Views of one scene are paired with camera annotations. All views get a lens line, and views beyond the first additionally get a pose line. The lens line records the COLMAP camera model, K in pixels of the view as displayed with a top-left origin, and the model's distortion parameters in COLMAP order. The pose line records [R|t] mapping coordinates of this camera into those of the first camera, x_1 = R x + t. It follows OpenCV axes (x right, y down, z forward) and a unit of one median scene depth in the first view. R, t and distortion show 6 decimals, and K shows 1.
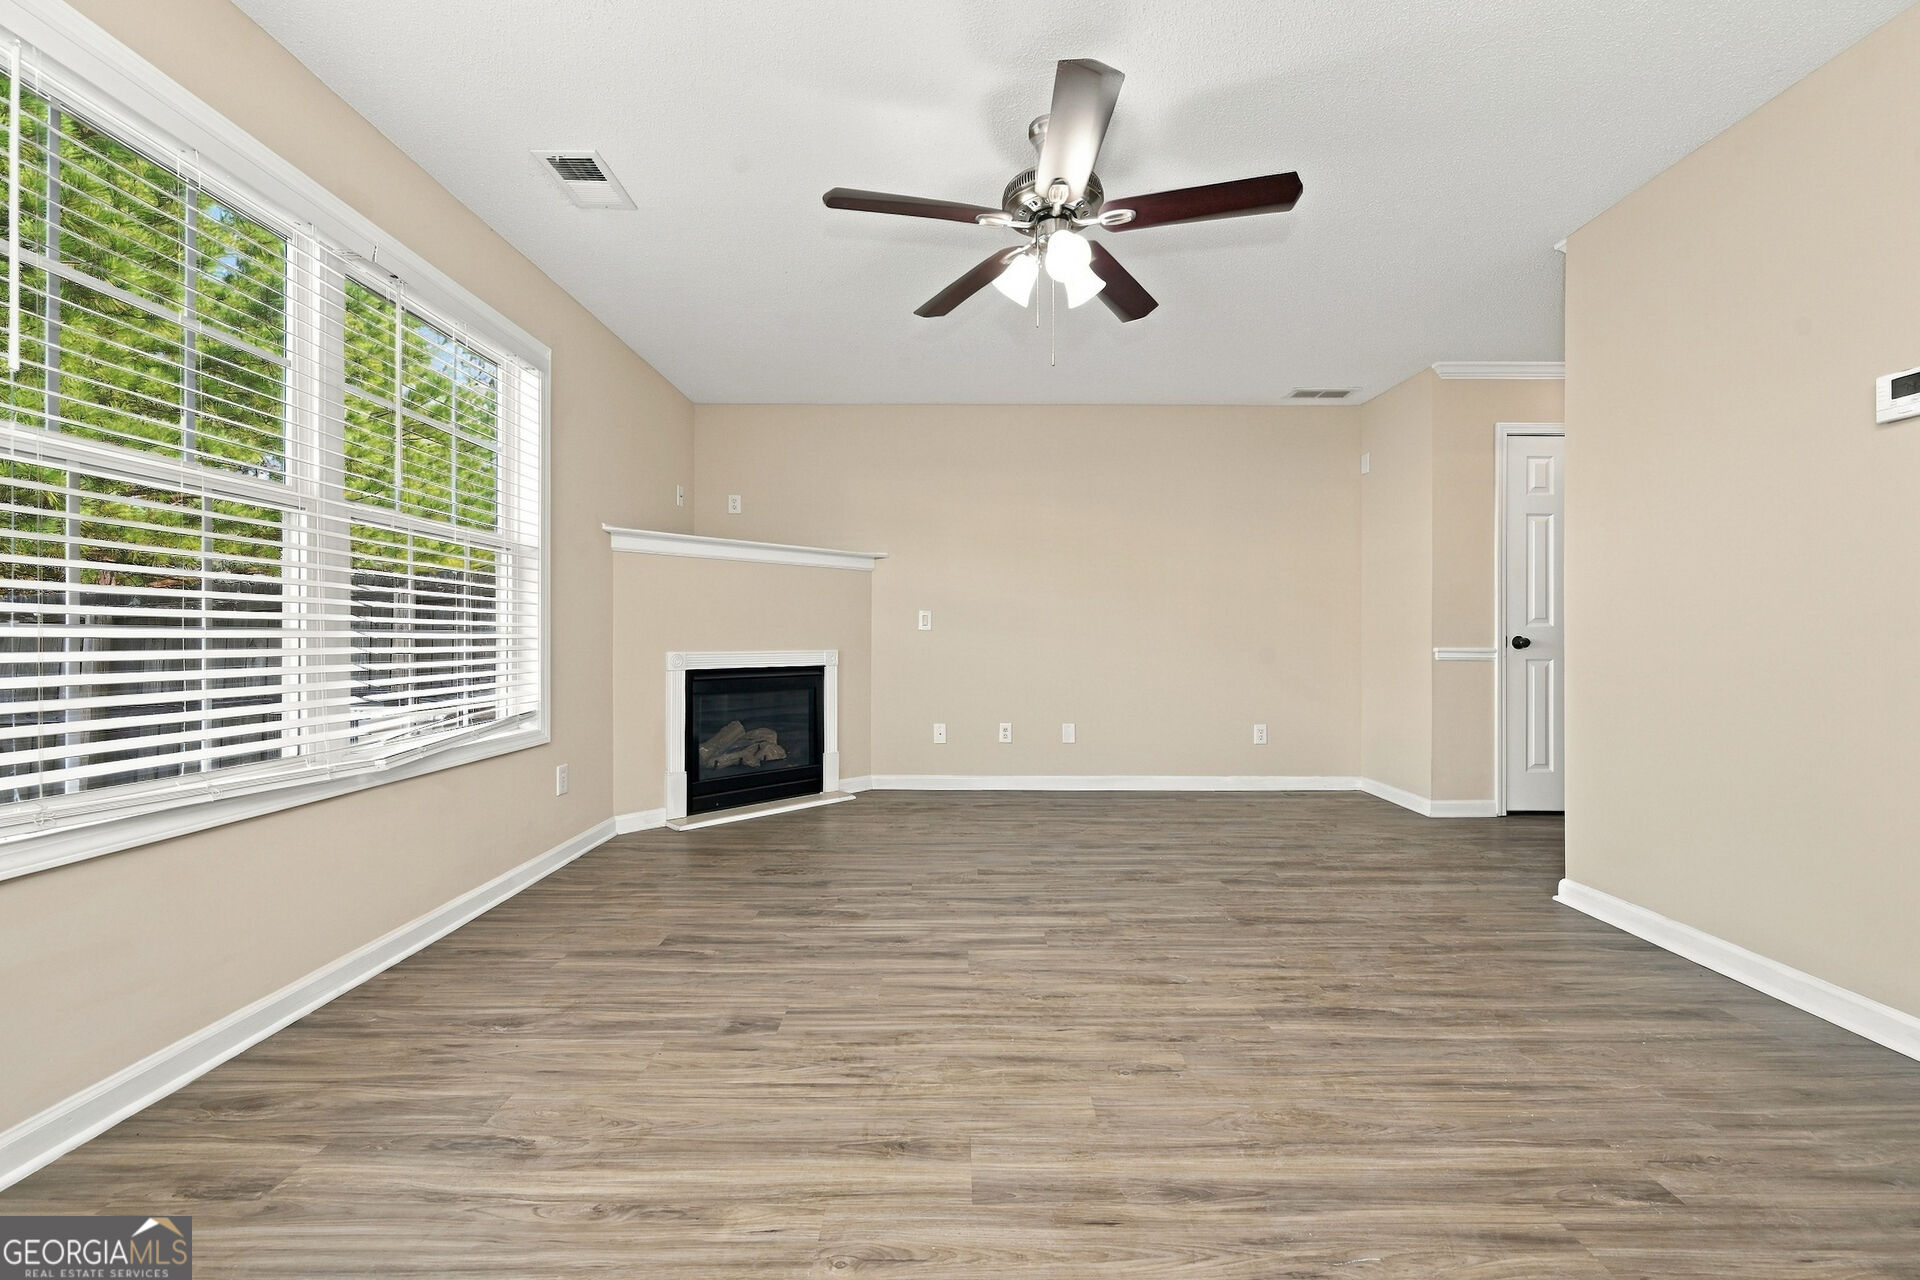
lens RADIAL K [[779.4, 0, 962.5], [0, 779.4, 645.5], [0, 0, 1]] dist [0.000629, -0.000025]
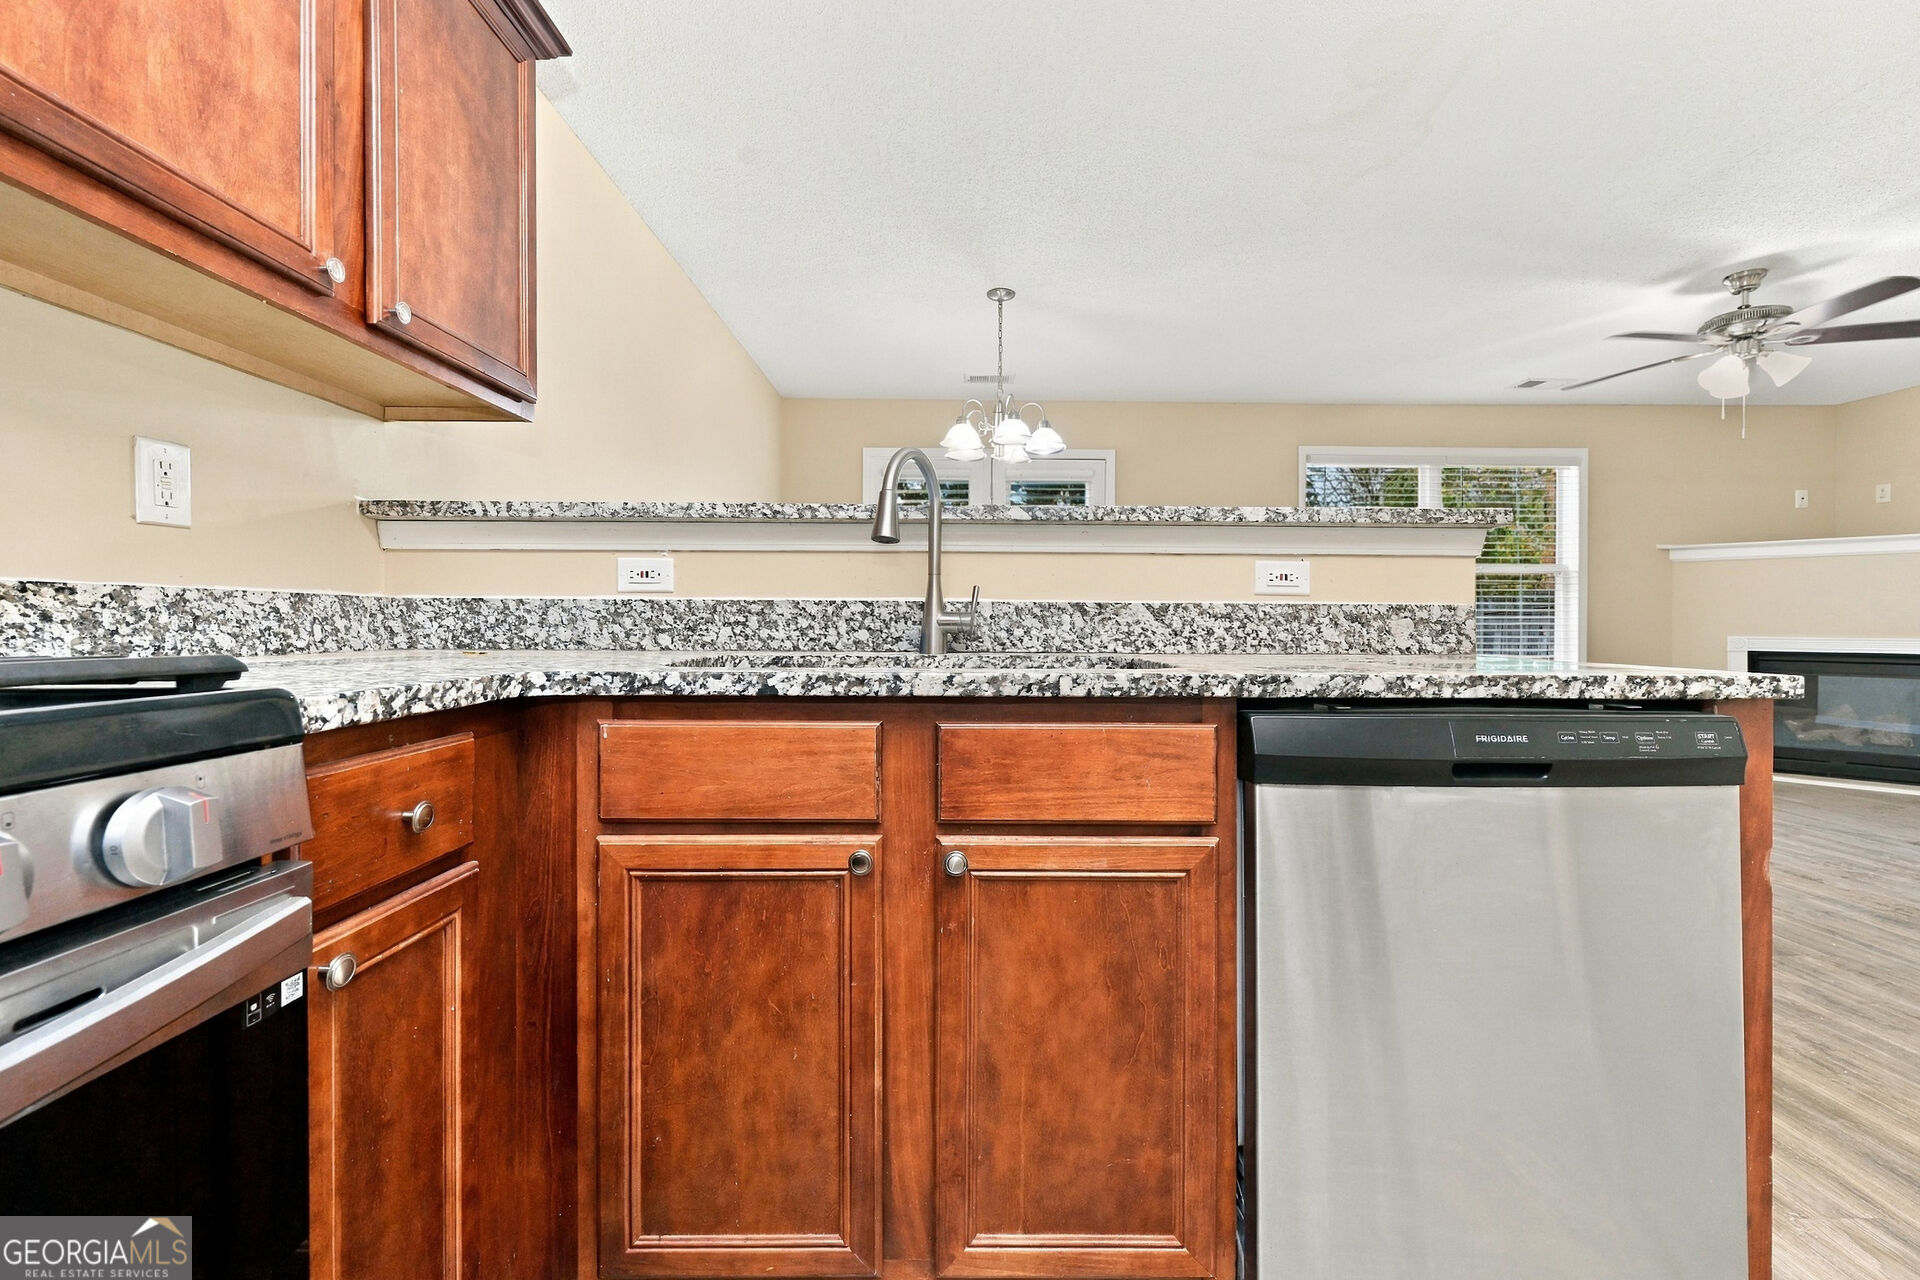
lens RADIAL K [[779.4, 0, 962.5], [0, 779.4, 645.5], [0, 0, 1]] dist [0.000629, -0.000025]
pose [[0.022593, 0.019827, -0.999548, 1.098537], [-0.006962, 0.999782, 0.019675, 0.009383], [0.999720, 0.006514, 0.022726, -0.349527]]
